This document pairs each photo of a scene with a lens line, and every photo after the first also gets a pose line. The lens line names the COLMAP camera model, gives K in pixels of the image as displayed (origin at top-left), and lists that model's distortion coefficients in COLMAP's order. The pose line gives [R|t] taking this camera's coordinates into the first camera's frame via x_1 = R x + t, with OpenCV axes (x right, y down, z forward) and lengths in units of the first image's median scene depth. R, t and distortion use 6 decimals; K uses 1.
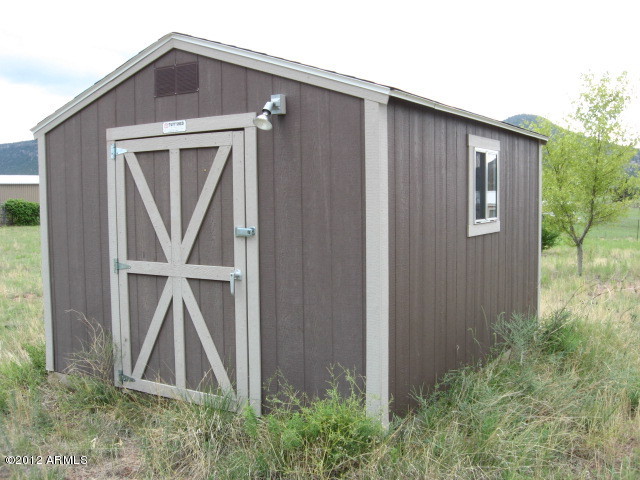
lens RADIAL K [[673.2, 0, 320.0], [0, 673.2, 240.0], [0, 0, 1]] dist [-0.130313, 0.042230]
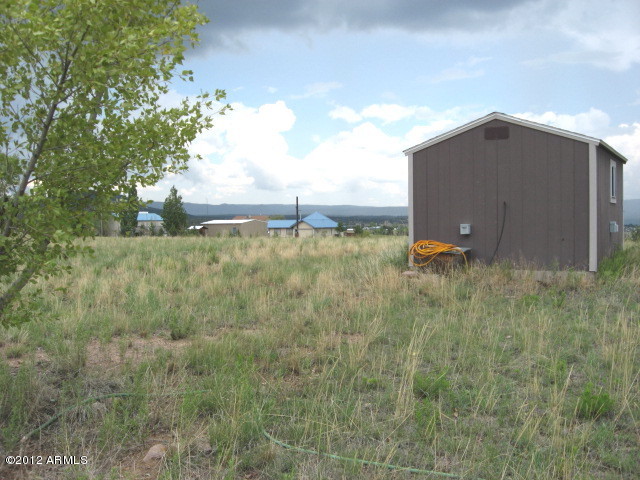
lens RADIAL K [[673.2, 0, 320.0], [0, 673.2, 240.0], [0, 0, 1]] dist [-0.130313, 0.042230]
pose [[0.999276, 0.010998, -0.036409, -0.766339], [-0.012706, 0.998814, -0.047002, 0.259323], [0.035849, 0.047431, 0.998231, -1.372530]]
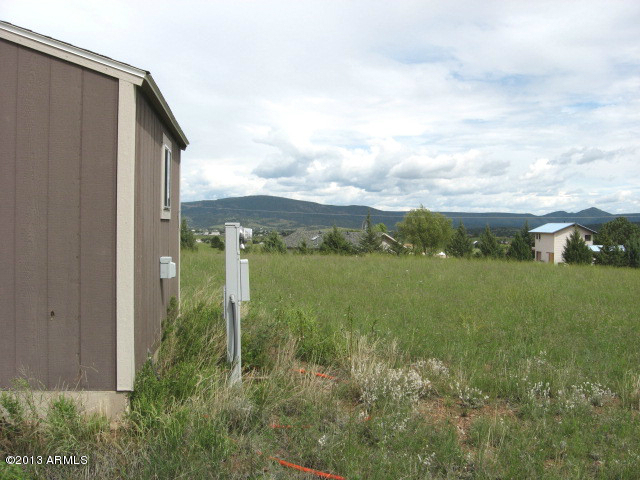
lens RADIAL K [[673.2, 0, 320.0], [0, 673.2, 240.0], [0, 0, 1]] dist [-0.130313, 0.042230]
pose [[0.806067, 0.014981, 0.591635, -0.254607], [0.016383, 0.998732, -0.047610, 0.086944], [-0.591597, 0.048070, 0.804799, -0.021025]]
